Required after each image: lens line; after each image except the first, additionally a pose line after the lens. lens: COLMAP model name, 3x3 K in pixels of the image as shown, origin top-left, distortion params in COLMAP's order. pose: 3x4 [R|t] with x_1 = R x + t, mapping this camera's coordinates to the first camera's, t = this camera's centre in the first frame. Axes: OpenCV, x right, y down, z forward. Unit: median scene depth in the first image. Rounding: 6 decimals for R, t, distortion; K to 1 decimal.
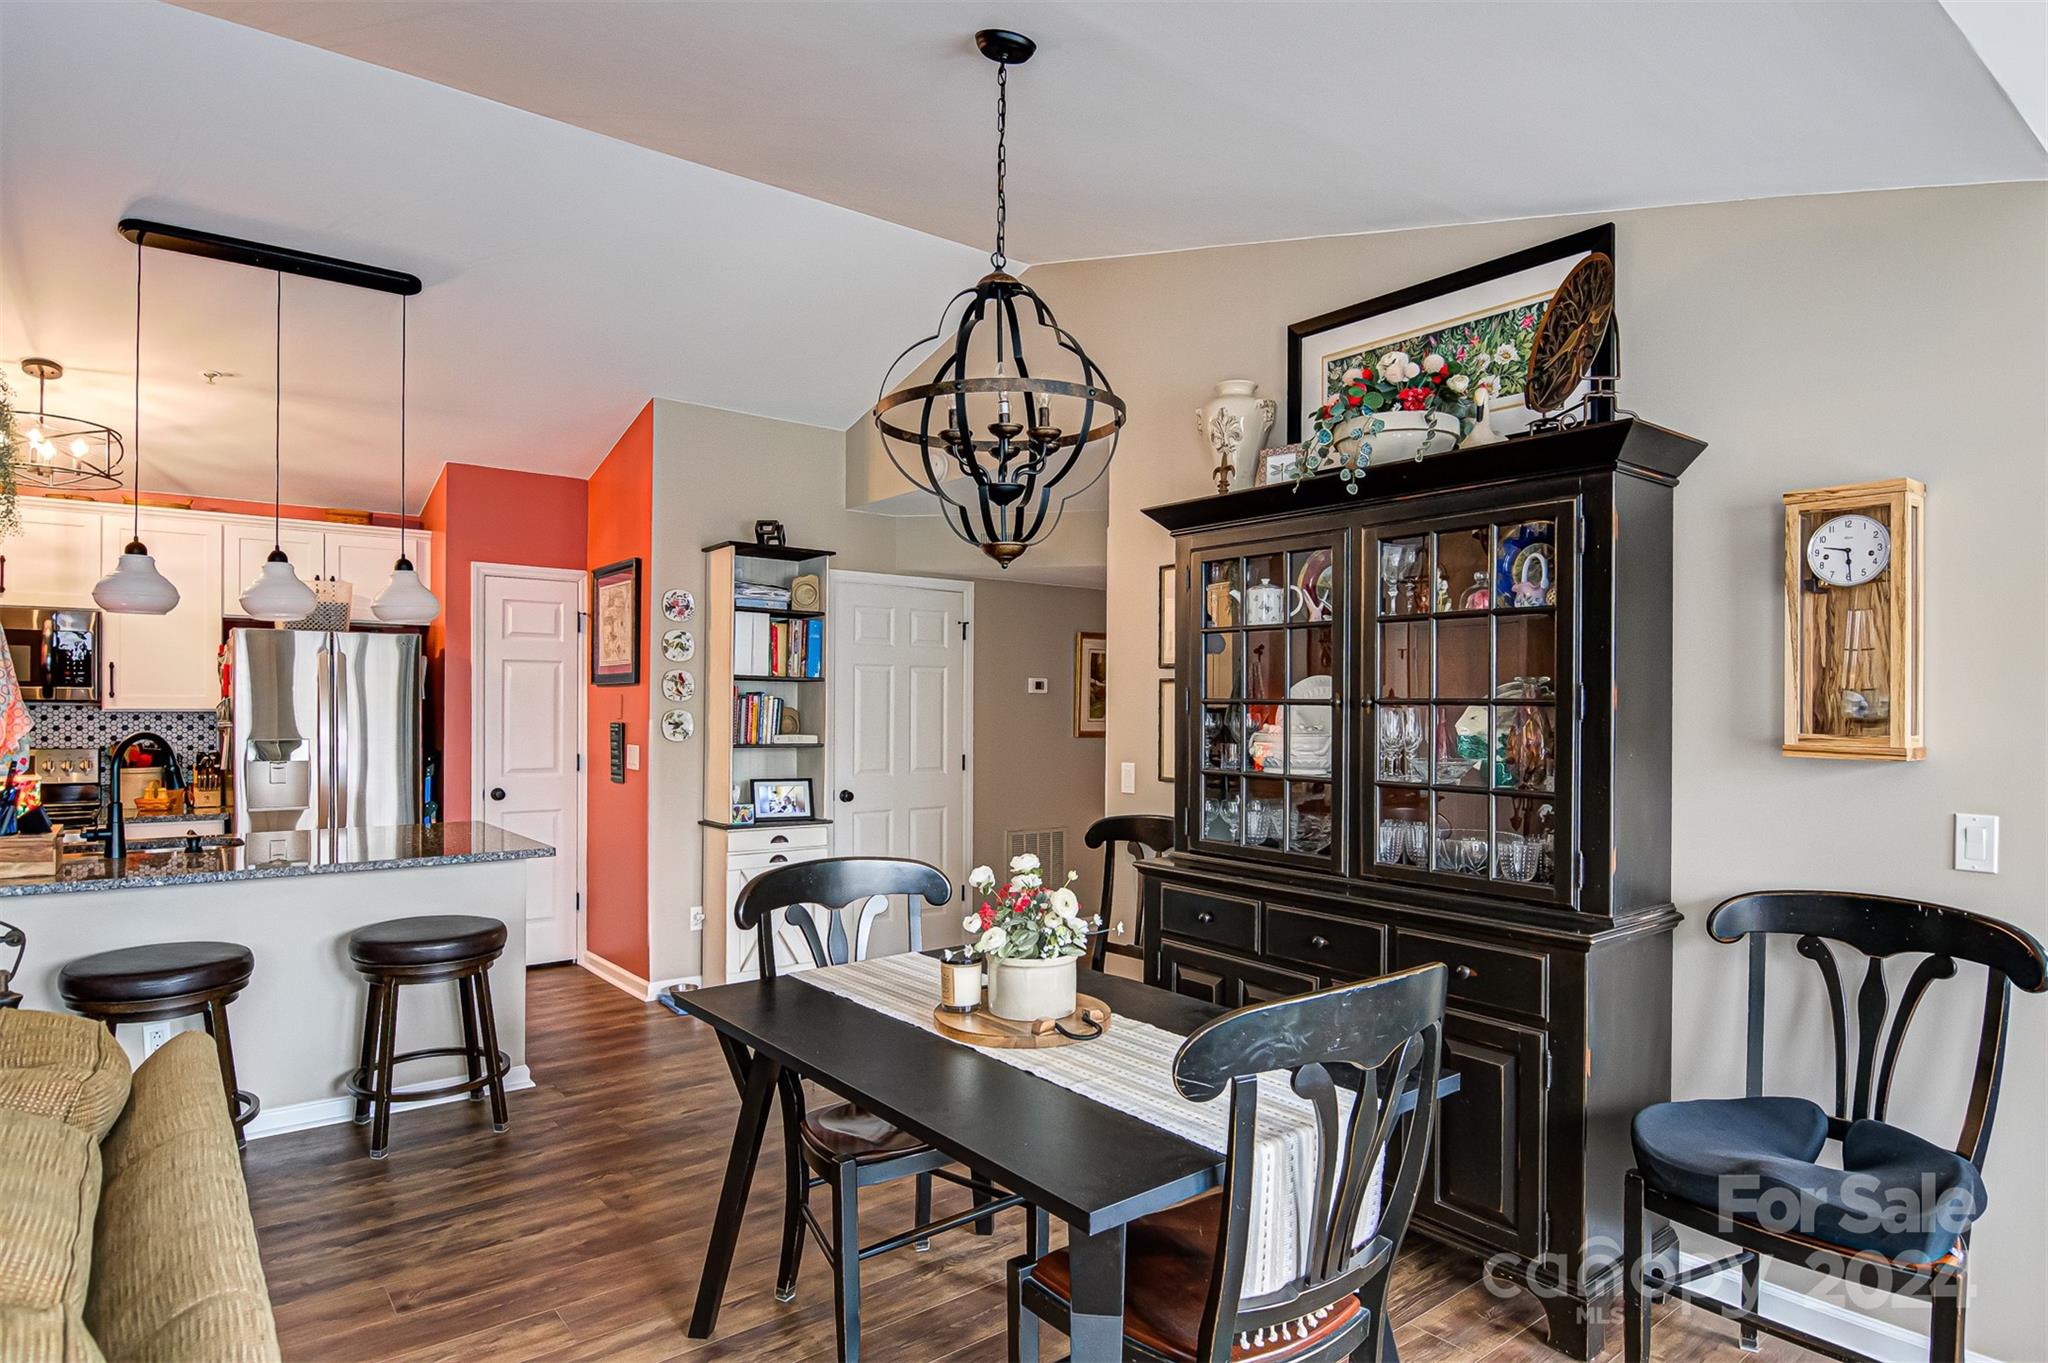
lens RADIAL K [[1128.7, 0, 1032.5], [0, 1128.7, 708.8], [0, 0, 1]] dist [0.001612, 0.000587]
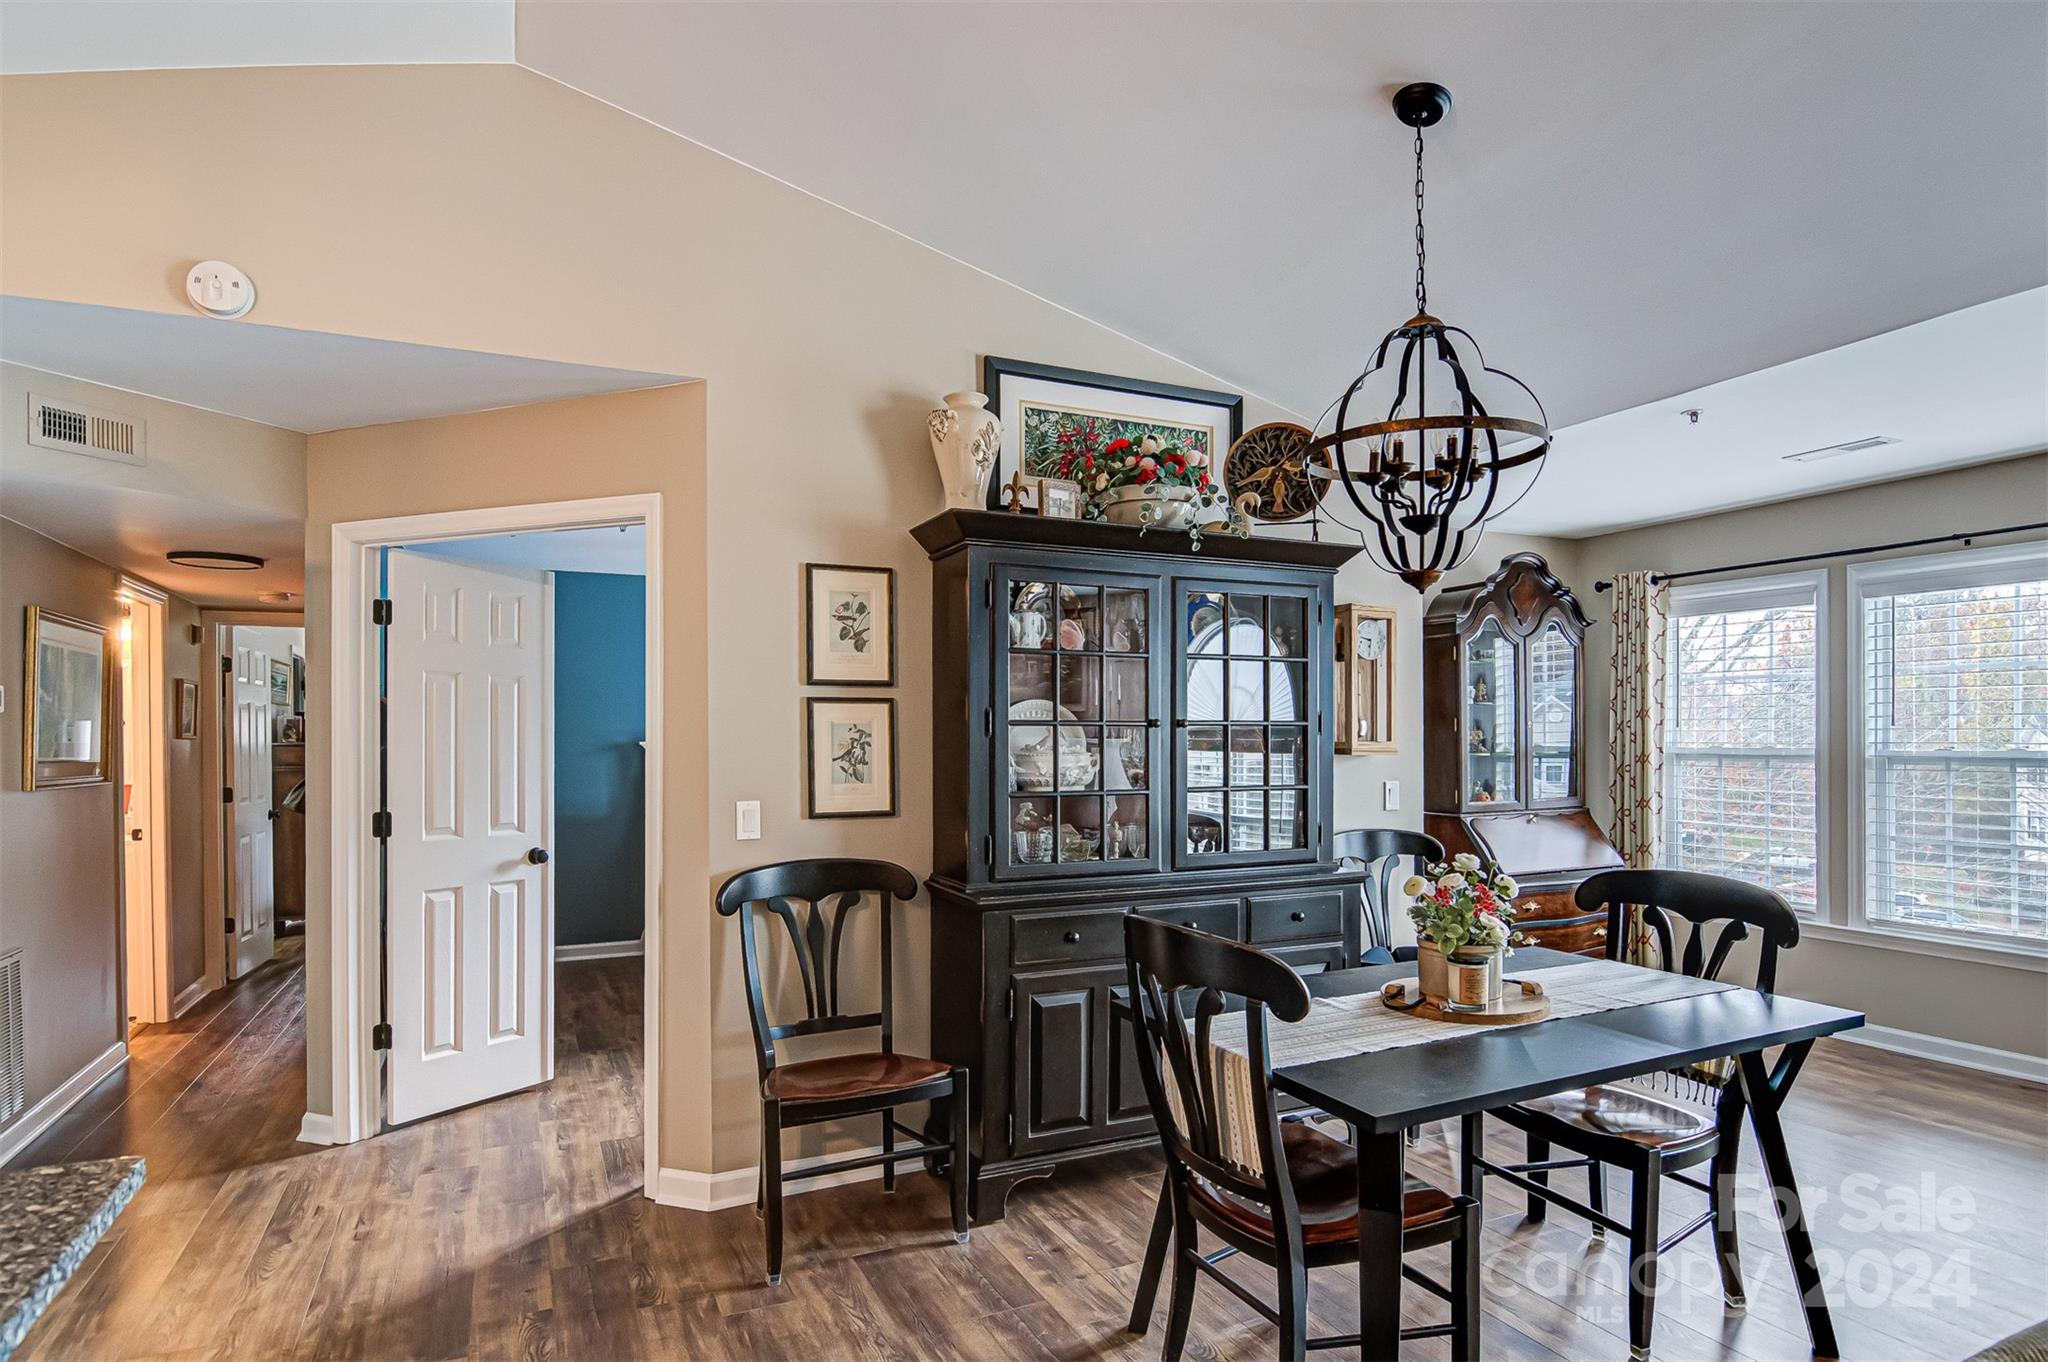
lens RADIAL K [[1098.6, 0, 1029.5], [0, 1098.6, 744.0], [0, 0, 1]] dist [0.002200, -0.013349]
pose [[0.226675, -0.012260, 0.973893, -0.869176], [0.010273, 0.999895, 0.010196, 0.002484], [-0.973916, 0.007694, 0.226777, 0.873915]]
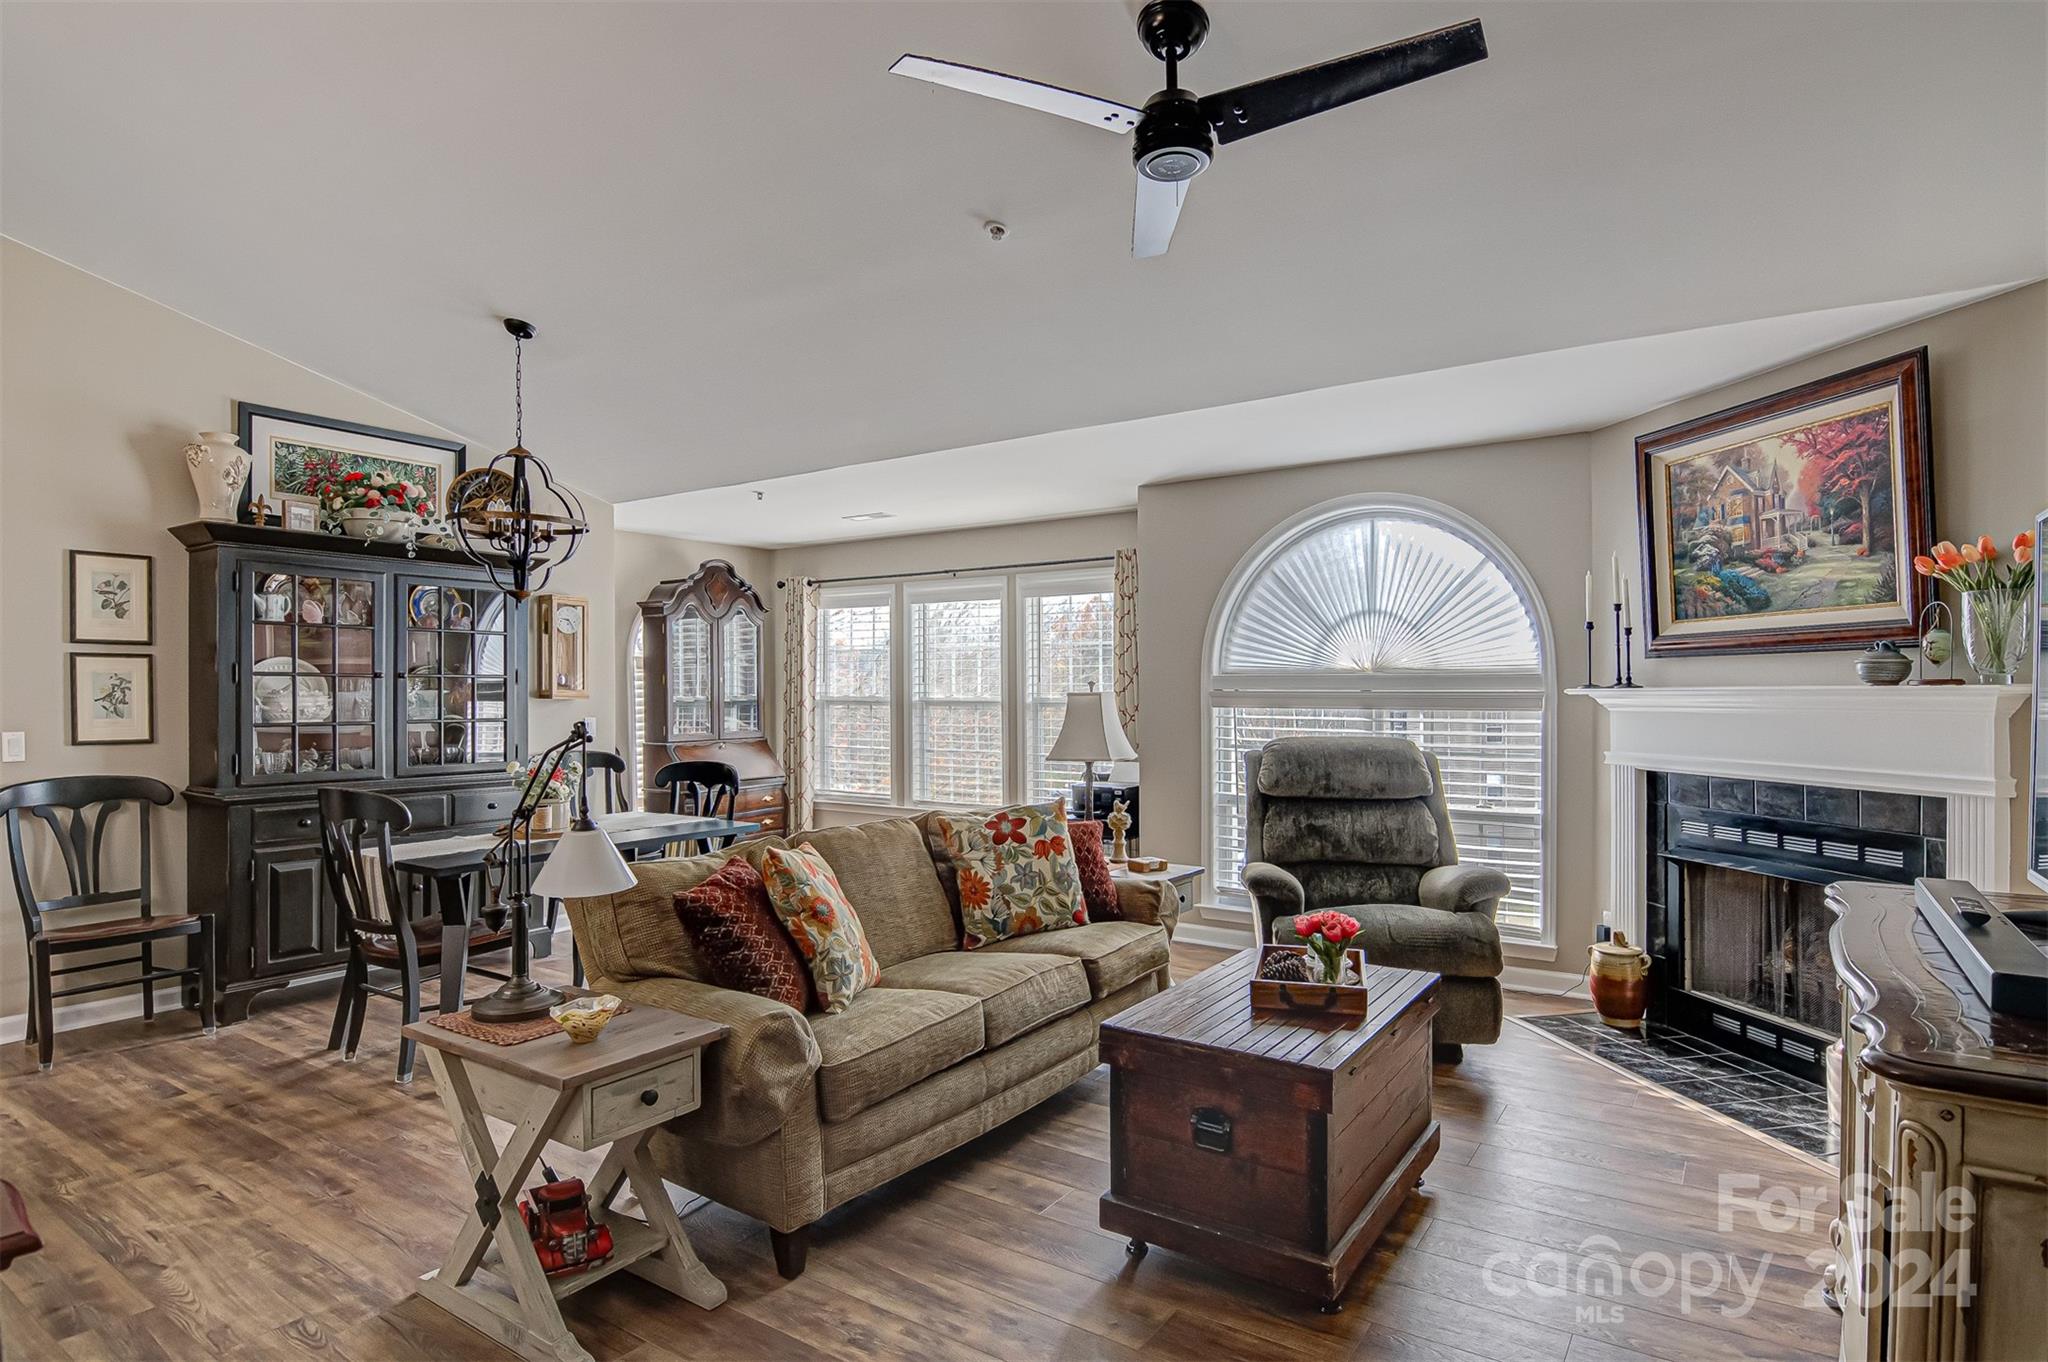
lens RADIAL K [[1088.1, 0, 1027.5], [0, 1088.1, 698.6], [0, 0, 1]] dist [0.004385, -0.019800]
pose [[-0.304575, -0.010528, 0.952430, -1.567672], [0.003991, 0.999916, 0.012329, 0.012583], [-0.952480, 0.007556, -0.304507, 0.579513]]
